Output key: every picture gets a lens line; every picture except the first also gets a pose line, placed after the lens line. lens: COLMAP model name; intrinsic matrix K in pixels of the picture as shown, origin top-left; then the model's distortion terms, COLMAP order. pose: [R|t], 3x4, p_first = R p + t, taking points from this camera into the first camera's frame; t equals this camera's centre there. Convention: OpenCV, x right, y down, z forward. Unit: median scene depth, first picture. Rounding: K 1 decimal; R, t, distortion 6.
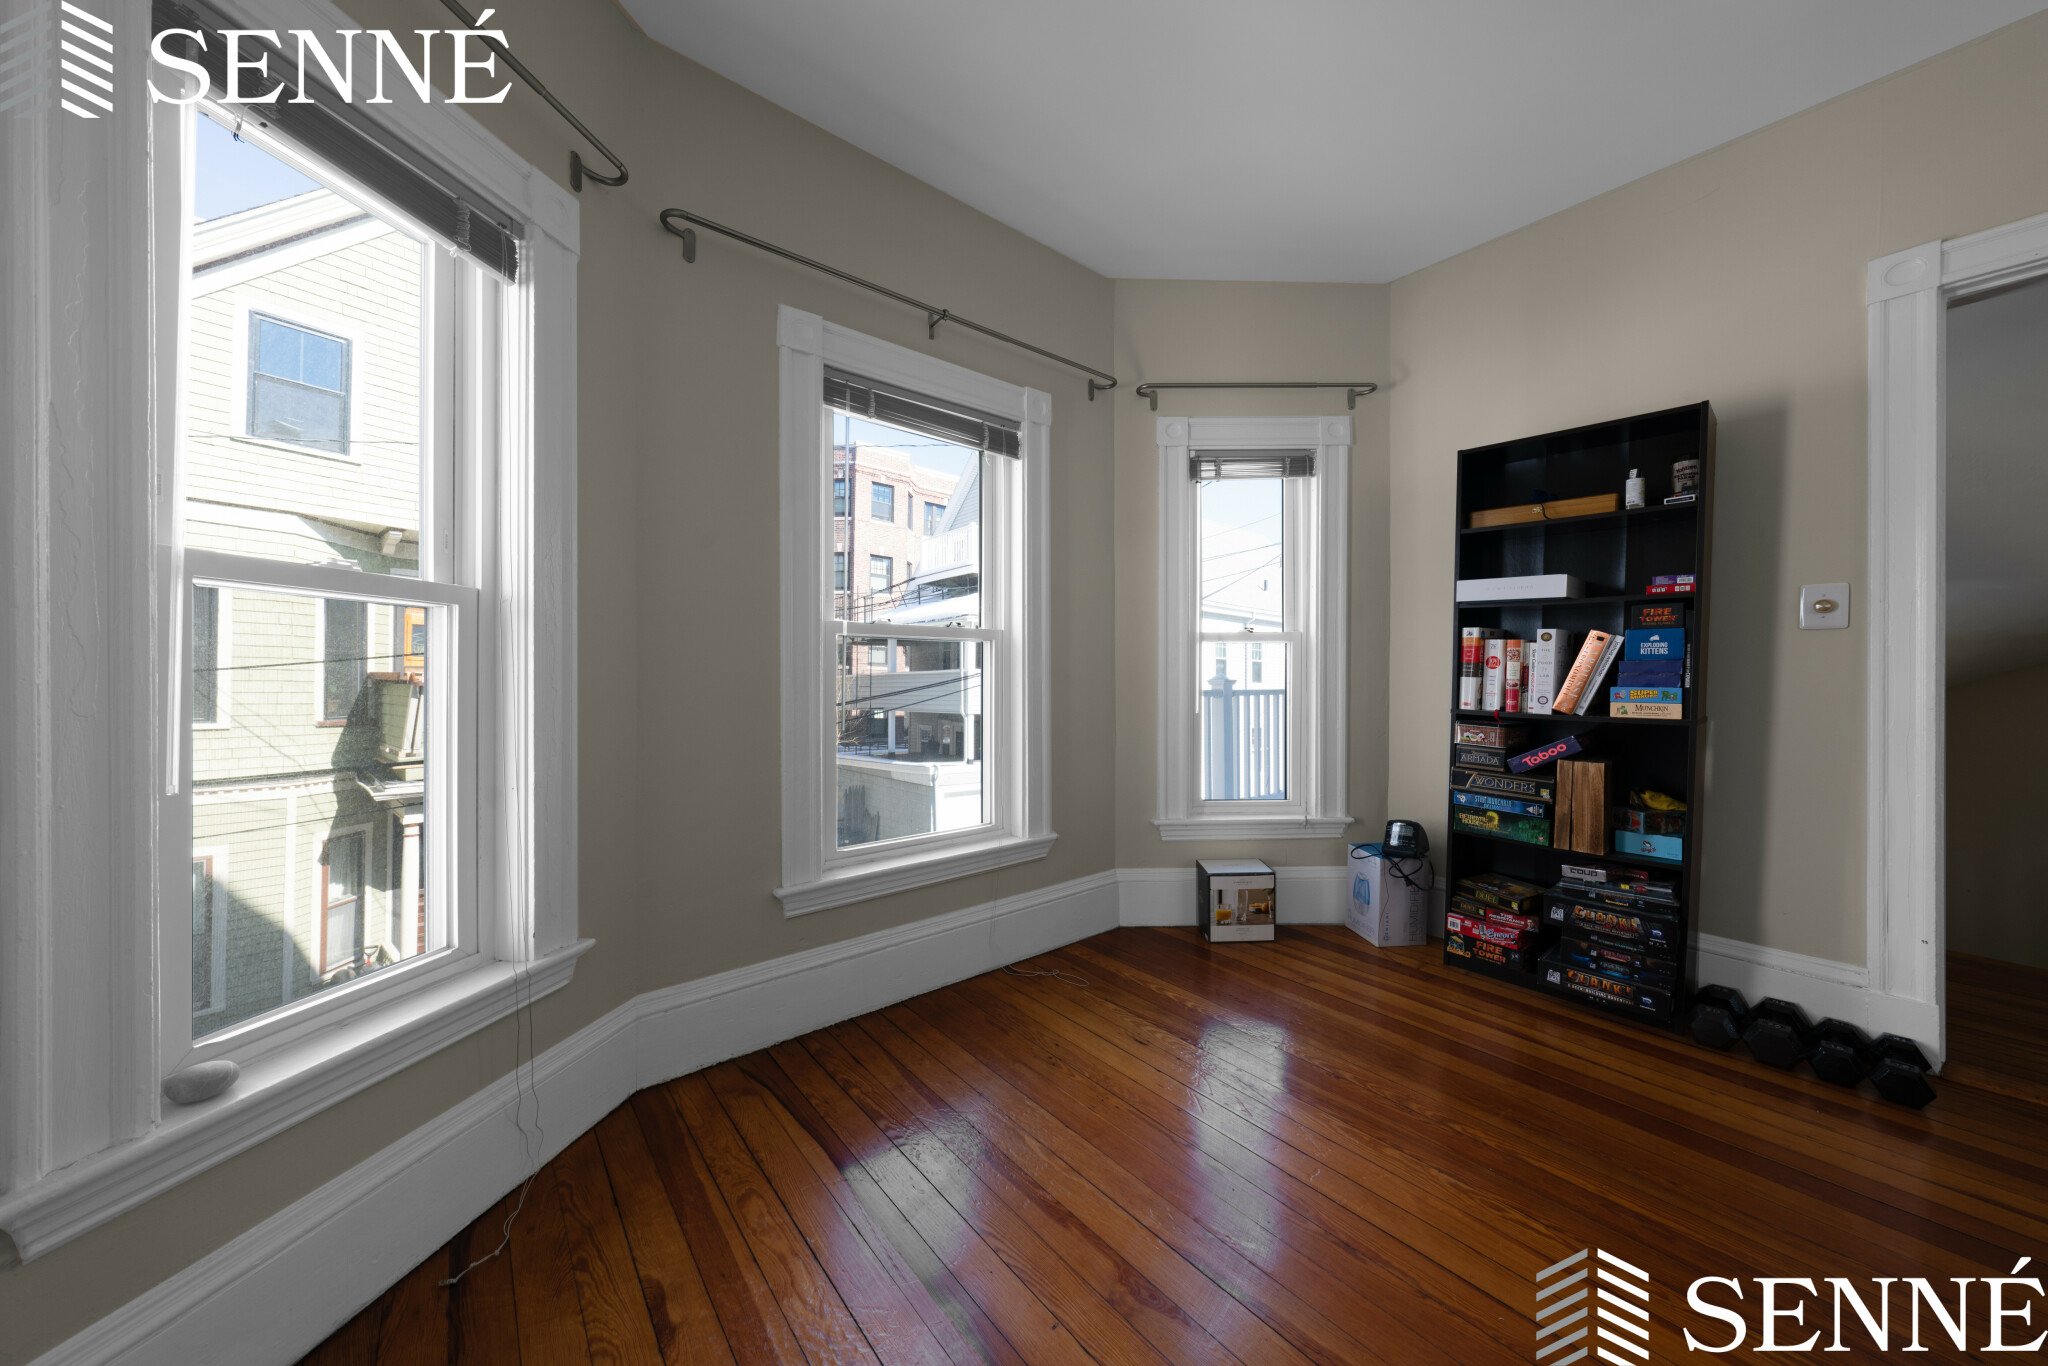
lens RADIAL K [[683.0, 0, 1027.5], [0, 683.0, 680.7], [0, 0, 1]] dist [-0.002156, -0.000241]
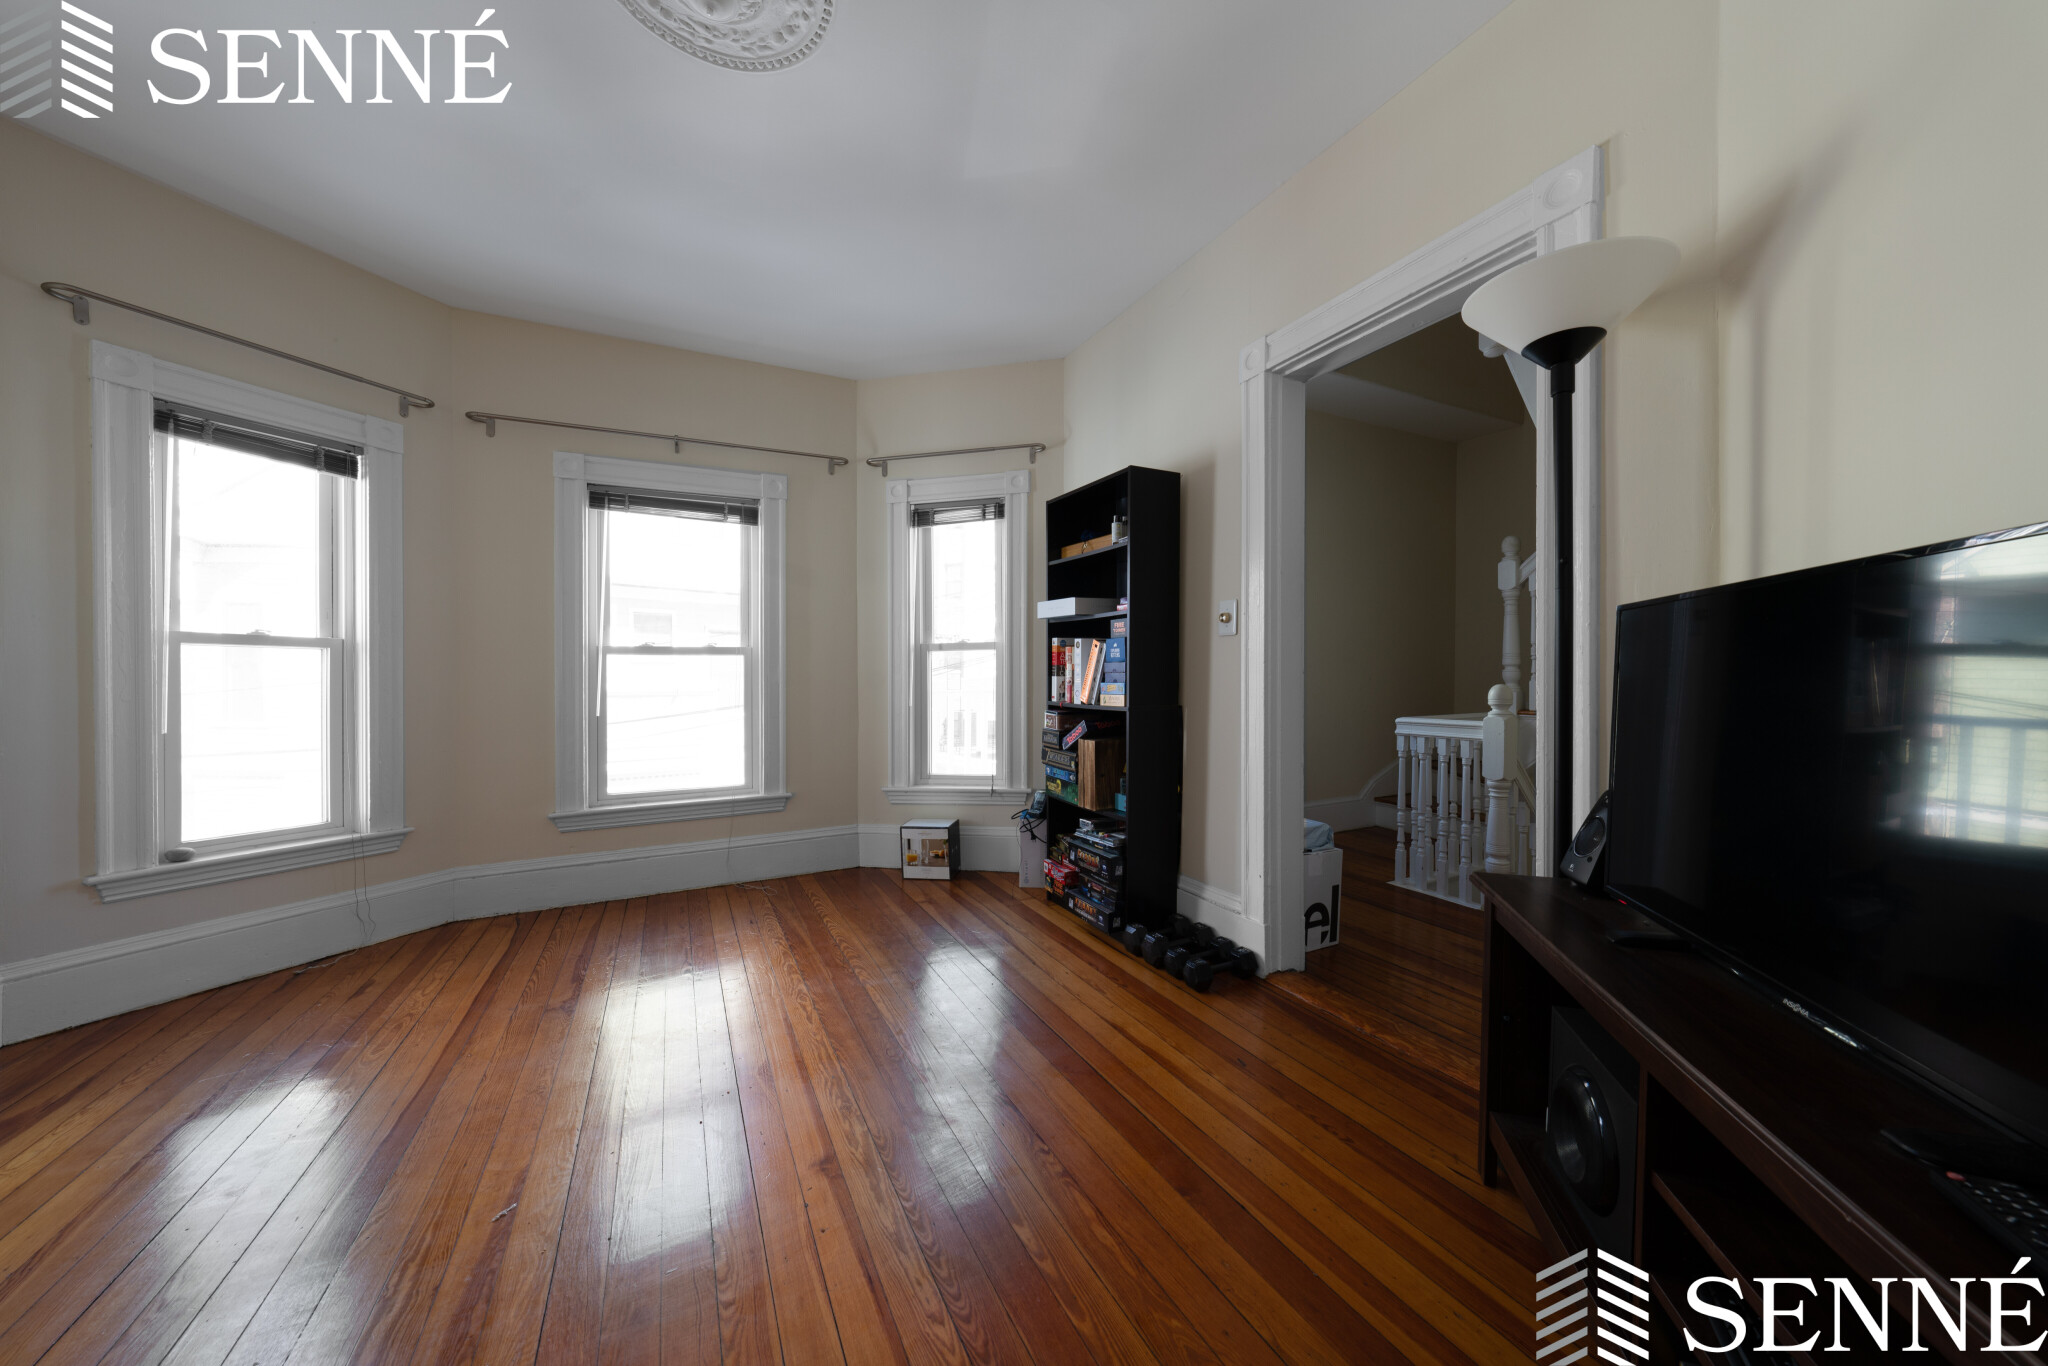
lens RADIAL K [[683.0, 0, 1015.6], [0, 683.0, 681.3], [0, 0, 1]] dist [-0.002156, -0.000241]
pose [[0.976590, -0.011884, -0.214780, 0.903578], [0.011190, 0.999928, -0.004448, 0.009908], [0.214818, 0.001941, 0.976652, -0.293655]]
